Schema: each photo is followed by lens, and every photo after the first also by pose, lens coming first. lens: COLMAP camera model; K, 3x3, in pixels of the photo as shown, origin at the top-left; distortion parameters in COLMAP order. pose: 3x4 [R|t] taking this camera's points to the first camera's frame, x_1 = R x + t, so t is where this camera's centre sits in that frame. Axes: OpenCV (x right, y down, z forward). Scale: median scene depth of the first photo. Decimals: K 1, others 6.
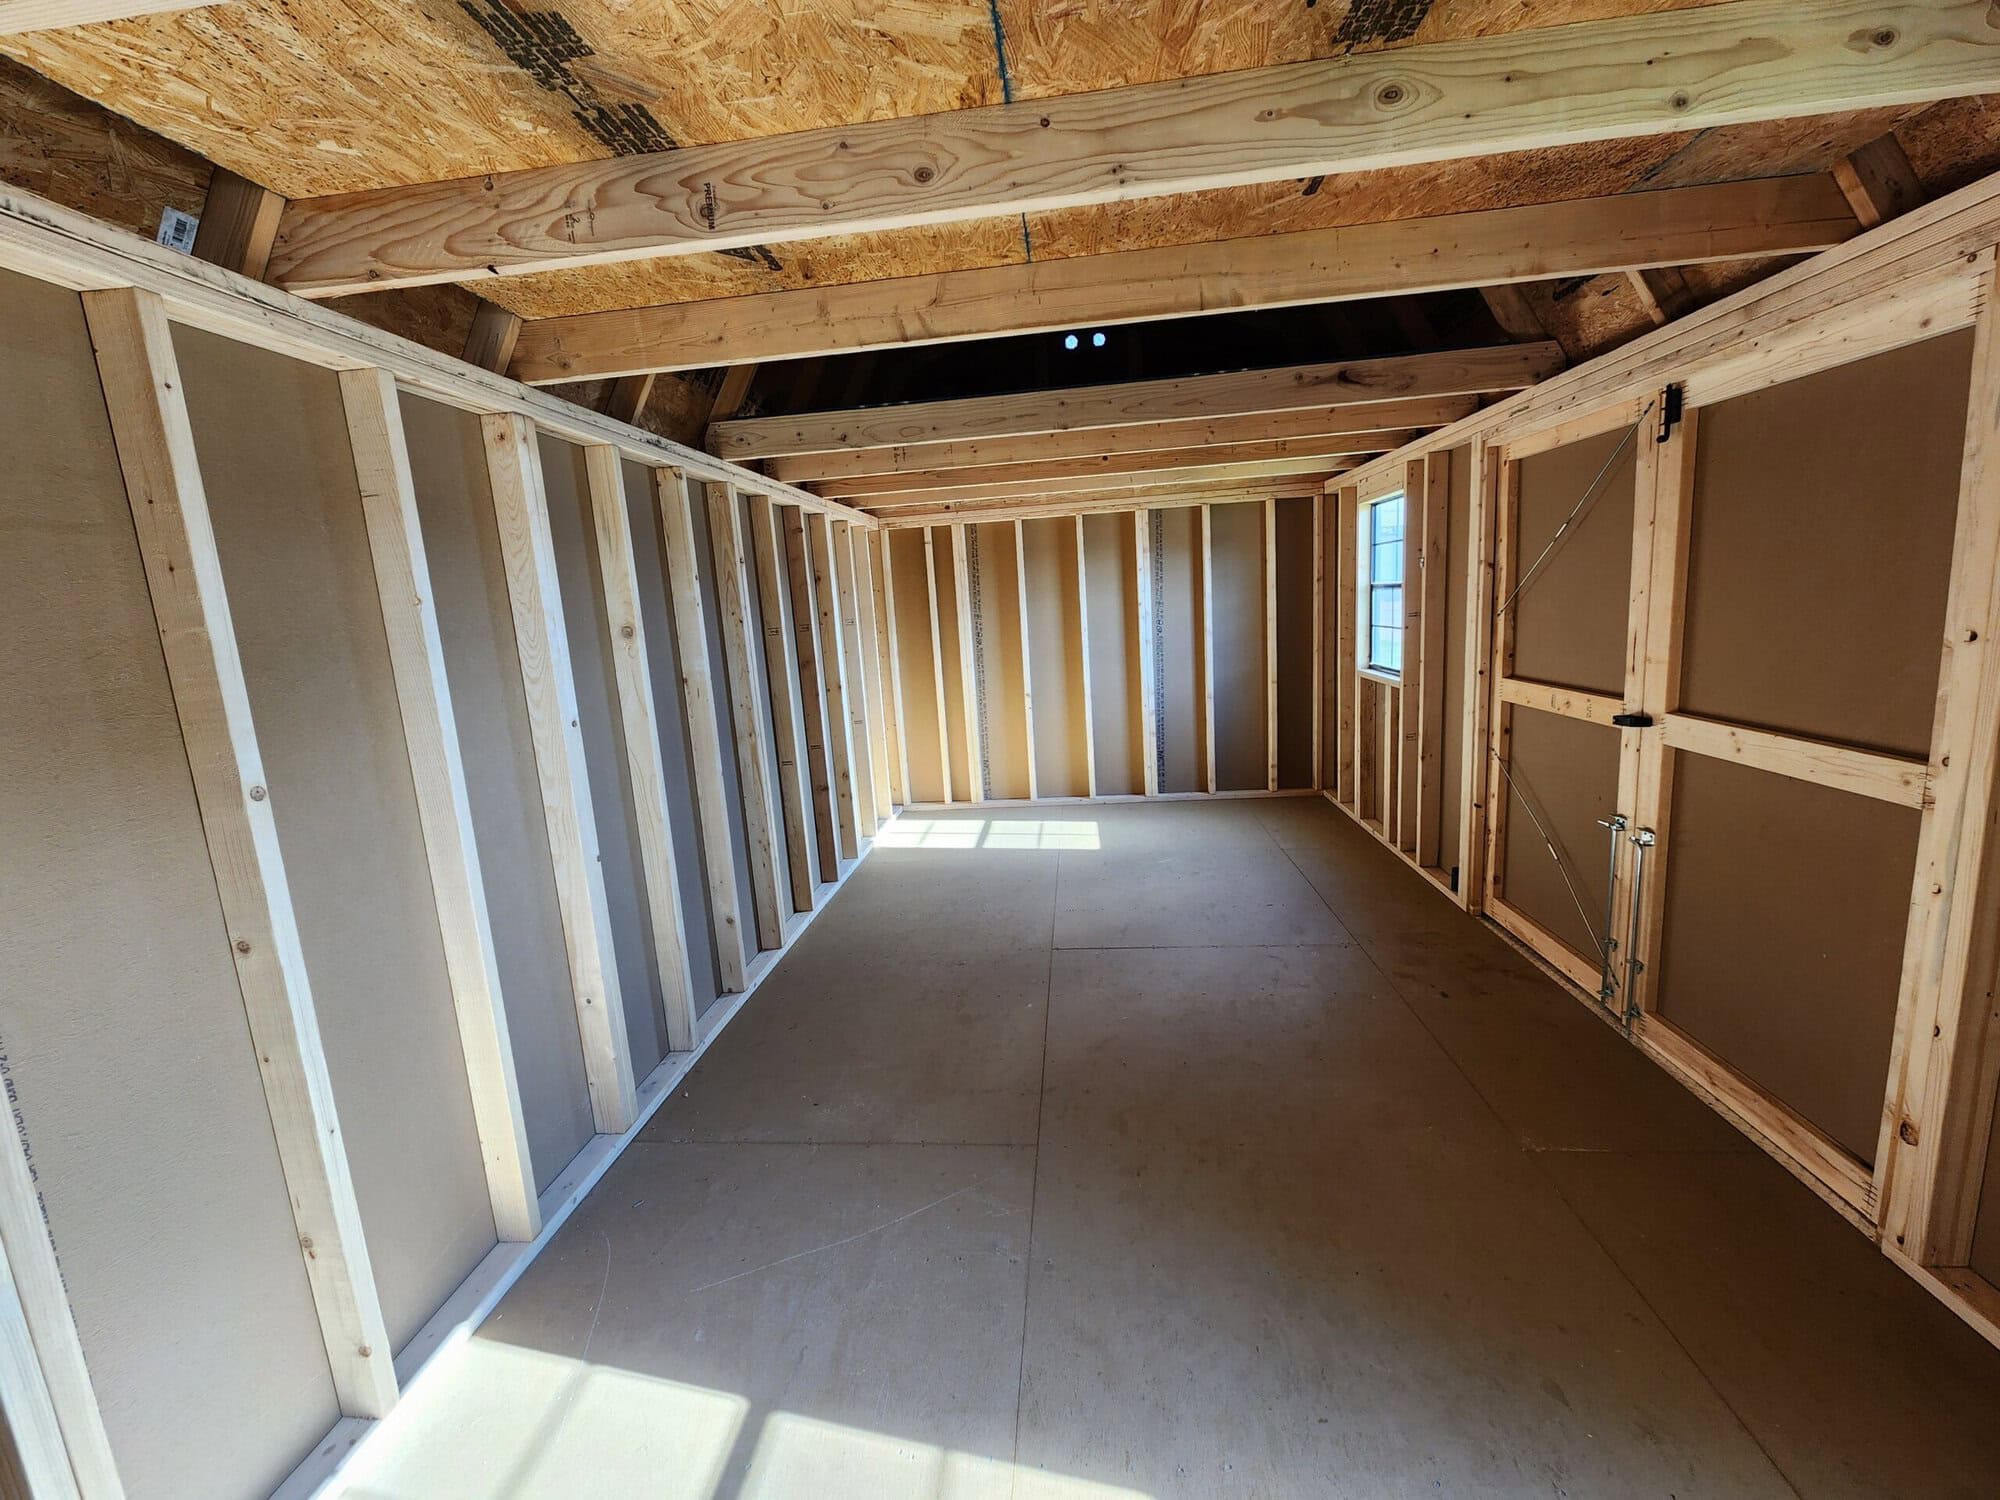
lens RADIAL K [[815.2, 0, 998.7], [0, 815.2, 735.4], [0, 0, 1]] dist [-0.000172, -0.001169]
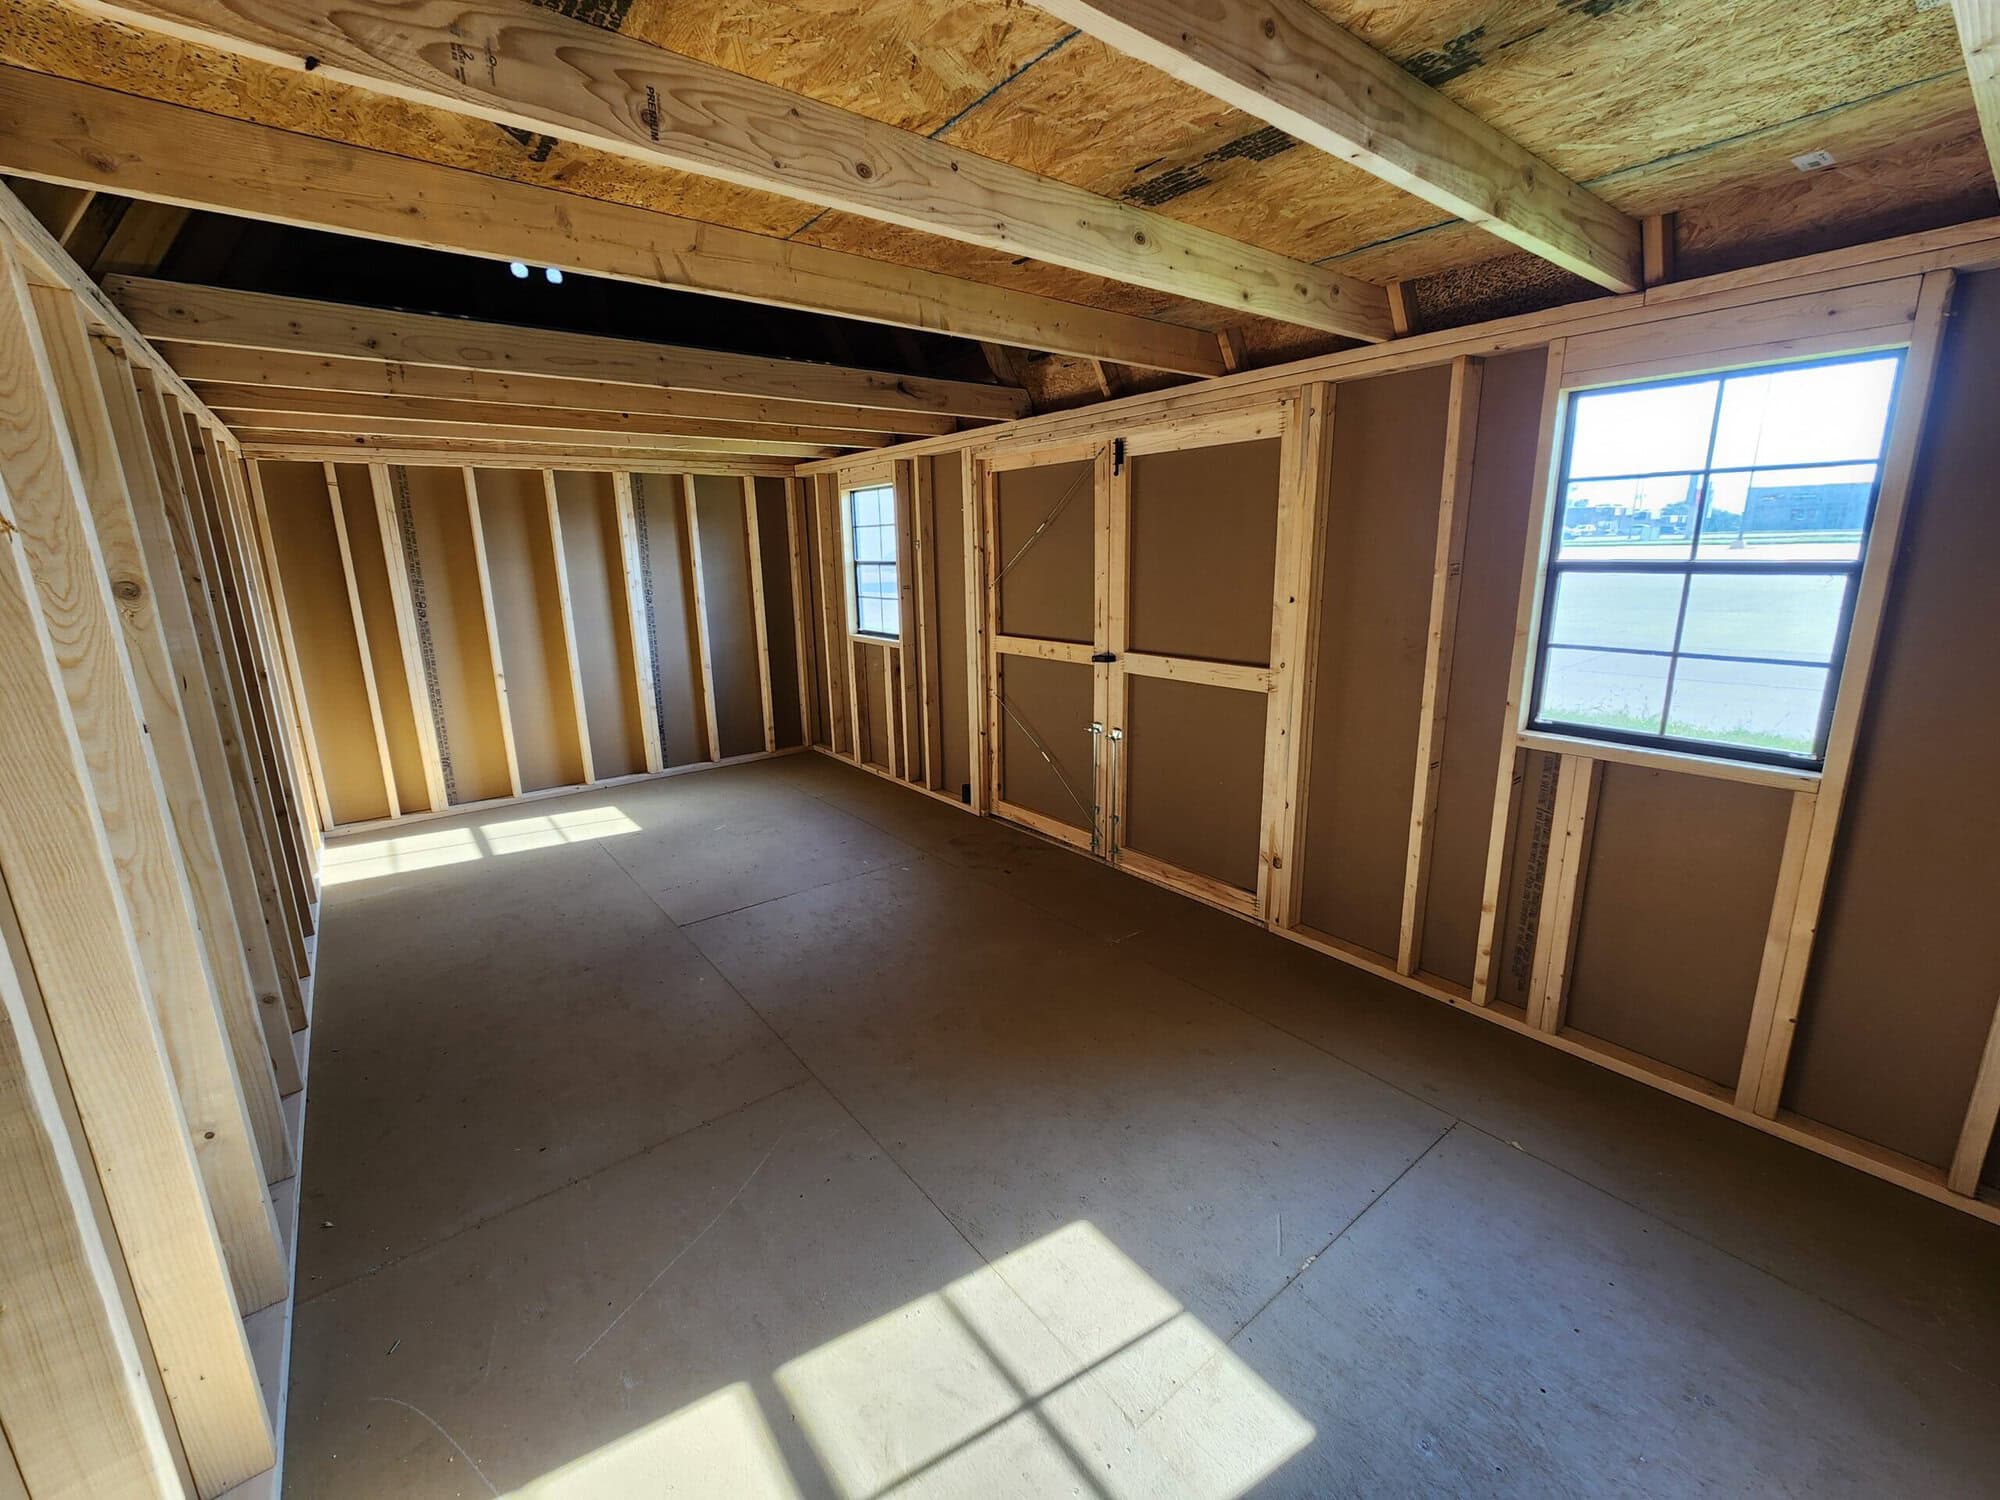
lens RADIAL K [[811.1, 0, 999.6], [0, 811.1, 729.6], [0, 0, 1]] dist [0.000337, 0.000473]
pose [[0.718543, -0.103322, 0.687765, -0.347145], [0.087457, 0.994477, 0.058027, 0.007318], [-0.689962, 0.018455, 0.723610, 0.040353]]
